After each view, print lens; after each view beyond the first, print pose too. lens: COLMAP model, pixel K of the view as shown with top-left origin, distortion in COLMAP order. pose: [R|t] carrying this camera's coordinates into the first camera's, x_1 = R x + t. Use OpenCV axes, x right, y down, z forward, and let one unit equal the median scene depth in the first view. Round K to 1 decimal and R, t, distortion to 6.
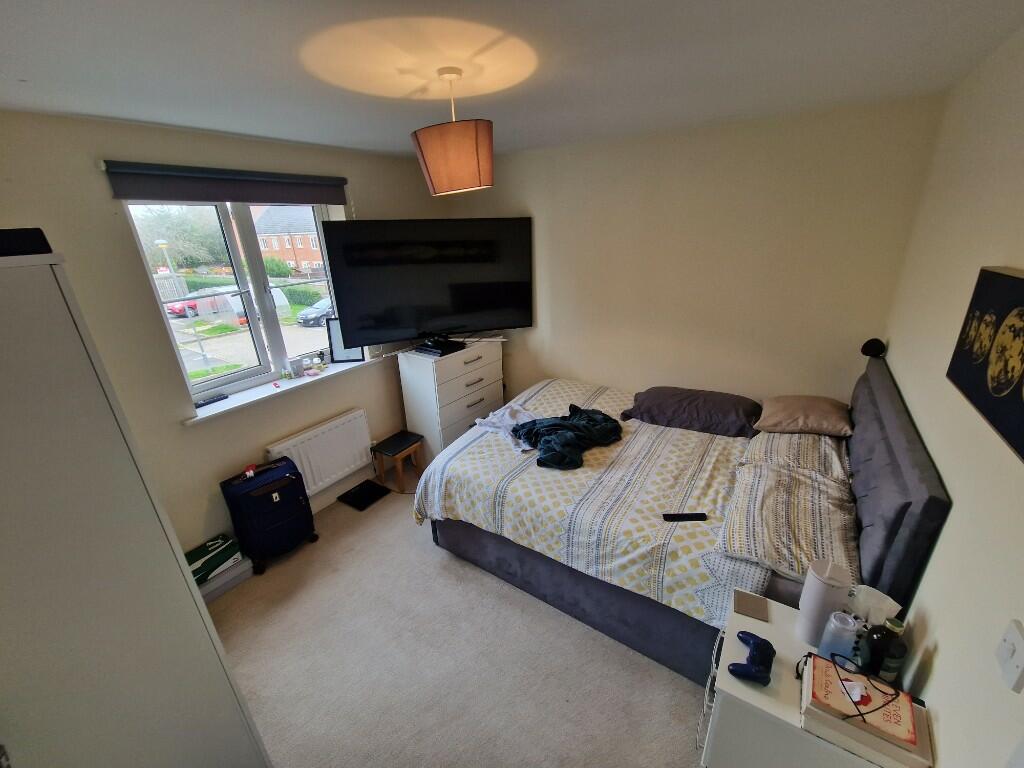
lens RADIAL K [[417.1, 0, 513.8], [0, 417.1, 389.0], [0, 0, 1]] dist [0.004609, -0.004694]
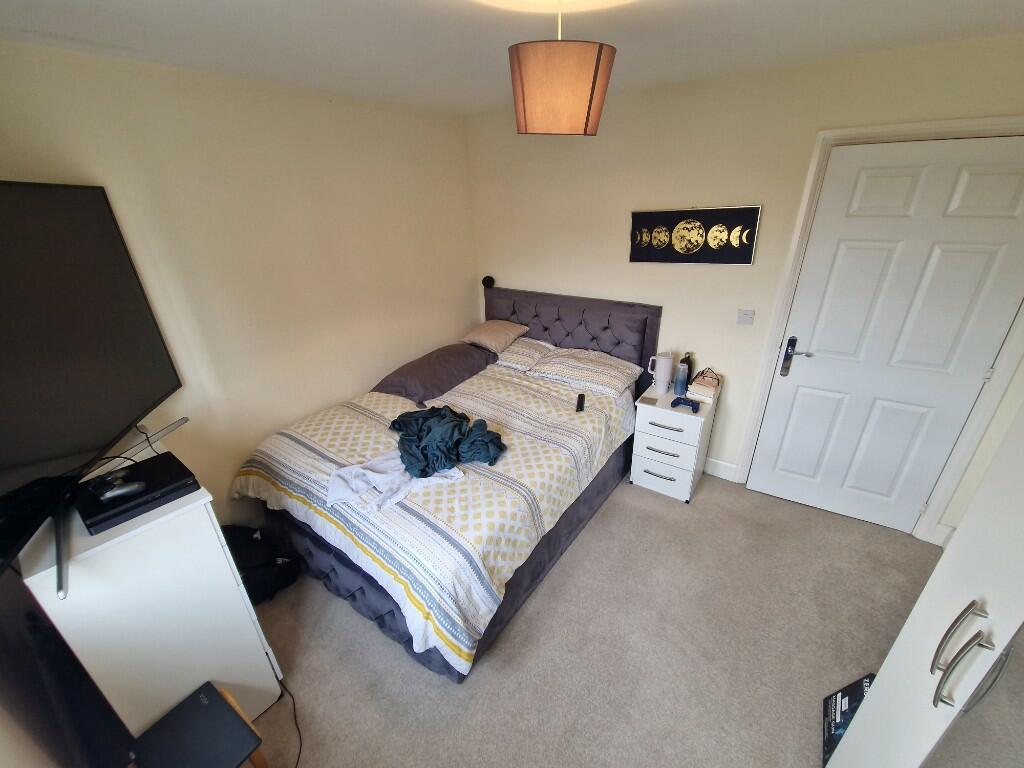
lens RADIAL K [[430.2, 0, 512.2], [0, 430.2, 389.3], [0, 0, 1]] dist [0.001094, -0.005014]
pose [[0.016327, -0.381553, 0.924203, -0.718405], [0.389214, 0.853845, 0.345631, -0.254211], [-0.921003, 0.354070, 0.162446, 0.739605]]
